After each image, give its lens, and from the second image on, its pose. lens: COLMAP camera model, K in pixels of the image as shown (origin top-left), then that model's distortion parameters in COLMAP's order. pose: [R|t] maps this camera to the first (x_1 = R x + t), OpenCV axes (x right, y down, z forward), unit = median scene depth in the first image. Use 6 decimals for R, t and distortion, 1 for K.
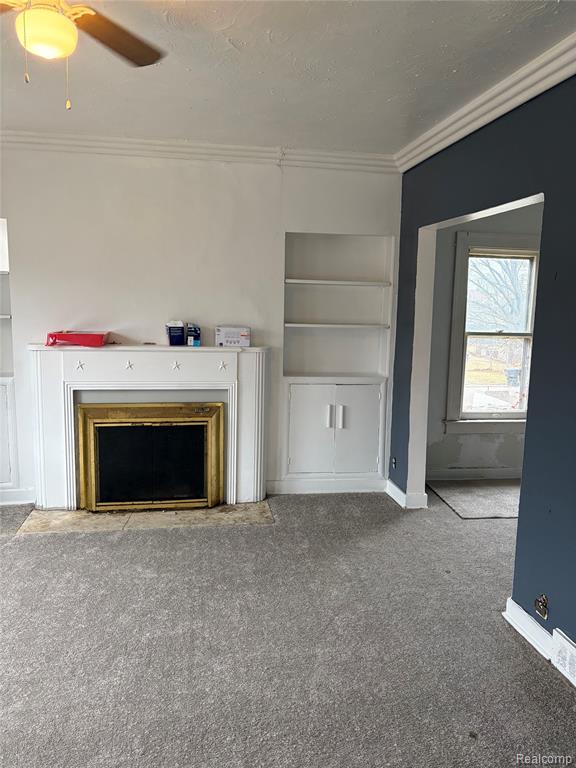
lens RADIAL K [[581.0, 0, 290.4], [0, 581.0, 369.1], [0, 0, 1]] dist [0.033615, -0.028725]
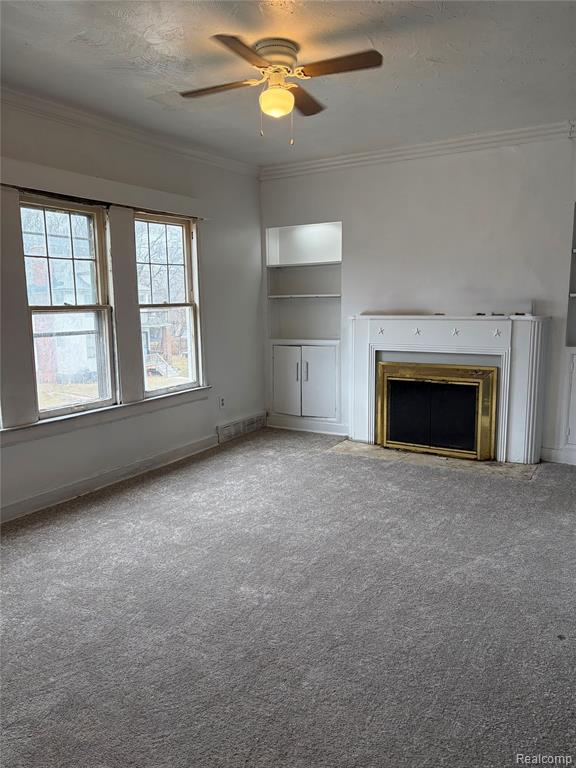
lens RADIAL K [[581.0, 0, 290.4], [0, 581.0, 369.1], [0, 0, 1]] dist [0.033615, -0.028725]
pose [[0.759528, 0.050205, -0.648534, 0.310524], [-0.052907, 0.998482, 0.015333, 0.066935], [0.648319, 0.022666, 0.761031, -0.089398]]
